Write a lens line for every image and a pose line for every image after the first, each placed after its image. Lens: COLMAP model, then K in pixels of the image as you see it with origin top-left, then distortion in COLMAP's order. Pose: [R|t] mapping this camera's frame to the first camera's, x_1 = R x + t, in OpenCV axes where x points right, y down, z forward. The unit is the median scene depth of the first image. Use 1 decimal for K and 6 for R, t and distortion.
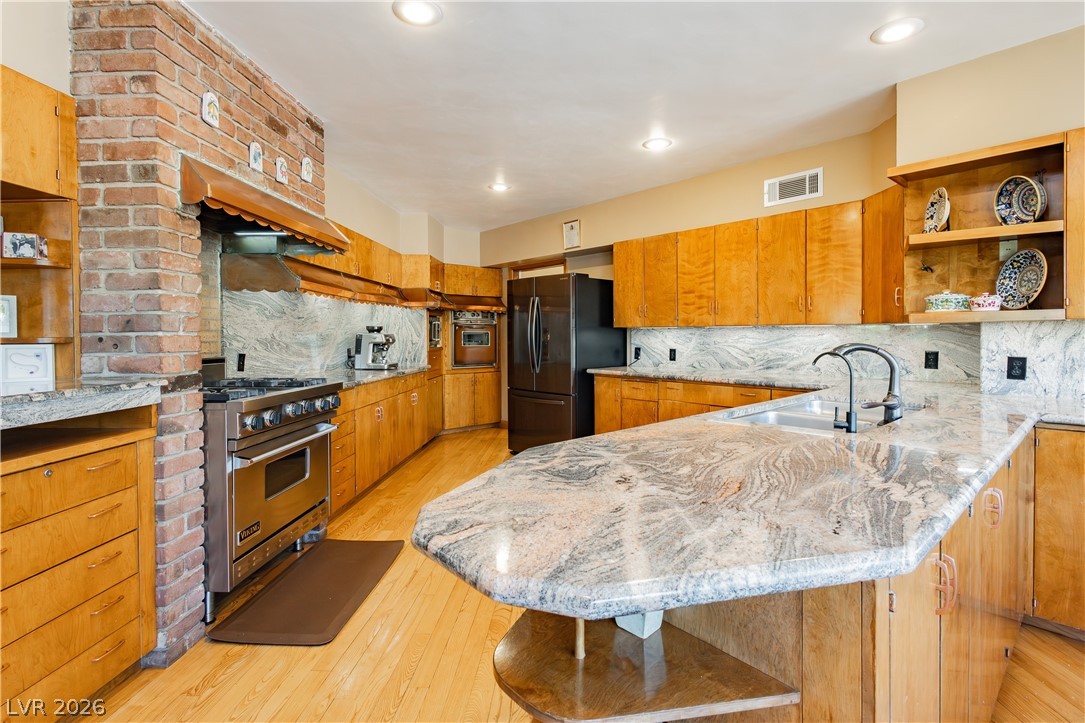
lens RADIAL K [[503.5, 0, 526.0], [0, 503.5, 331.4], [0, 0, 1]] dist [0.001367, 0.000273]
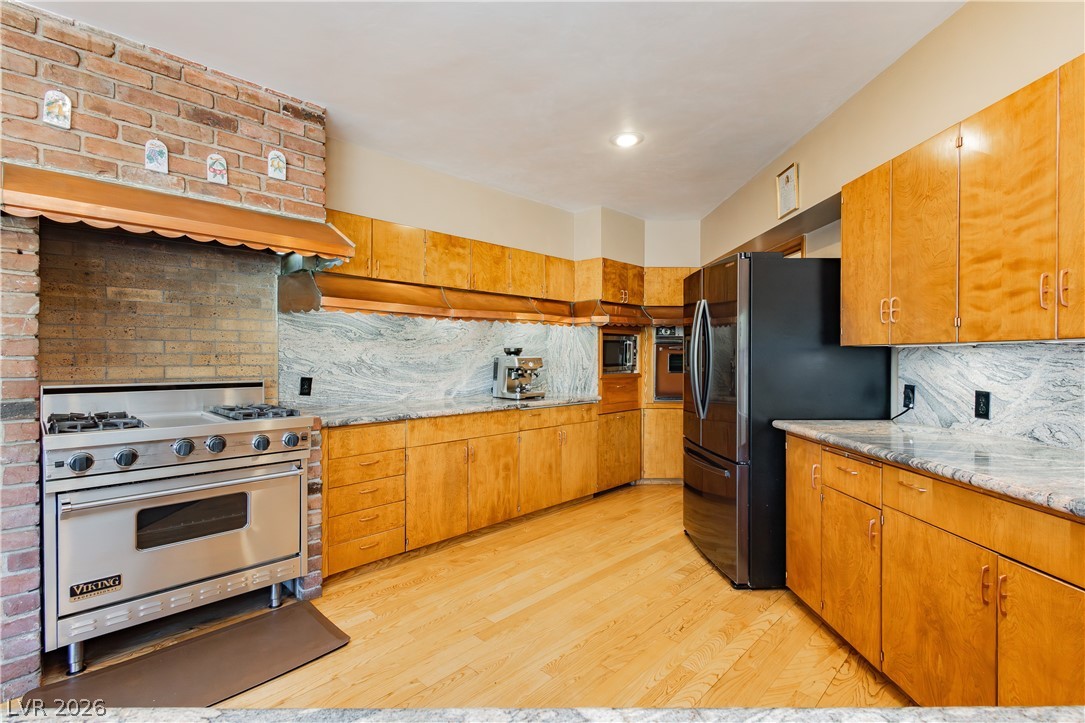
lens RADIAL K [[487.9, 0, 532.9], [0, 487.9, 356.0], [0, 0, 1]] dist [0.000248, 0.000104]
pose [[0.758012, 0.001215, -0.652240, 0.304748], [0.002129, 0.999988, 0.004338, -0.000261], [0.652237, -0.004677, 0.758000, 0.458741]]
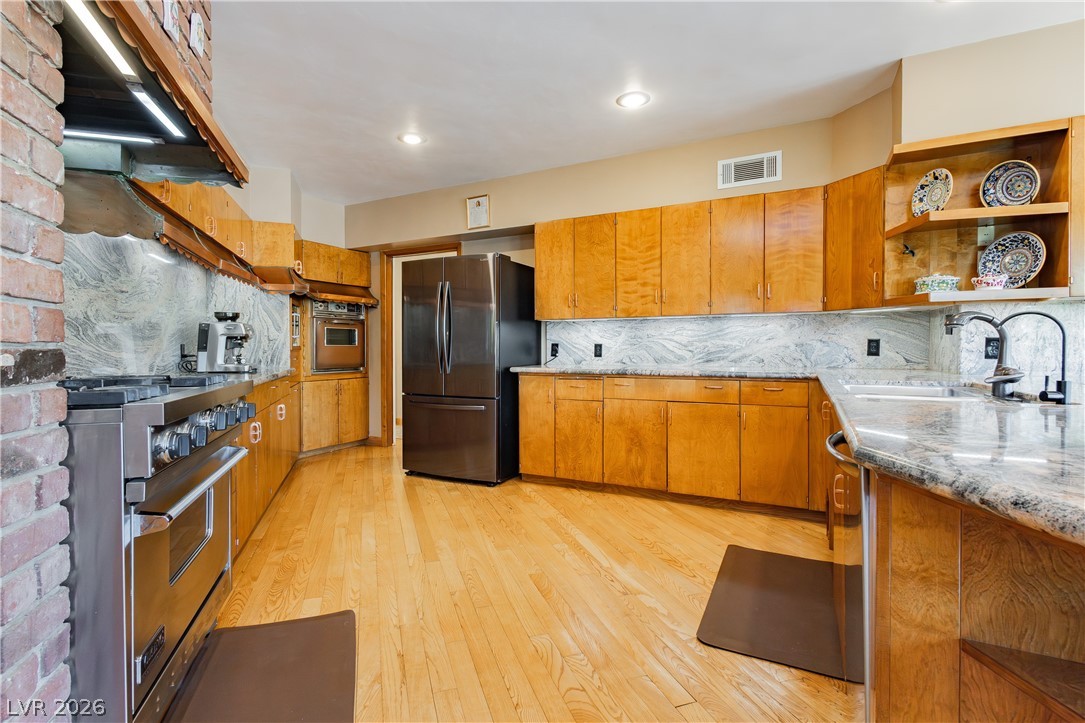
lens RADIAL K [[523.1, 0, 506.6], [0, 523.1, 343.8], [0, 0, 1]] dist [0.003498, 0.000049]
pose [[0.941314, 0.001283, 0.337531, -0.205958], [-0.001566, 0.999999, 0.000567, 0.038432], [-0.337530, -0.001063, 0.941314, 0.188309]]
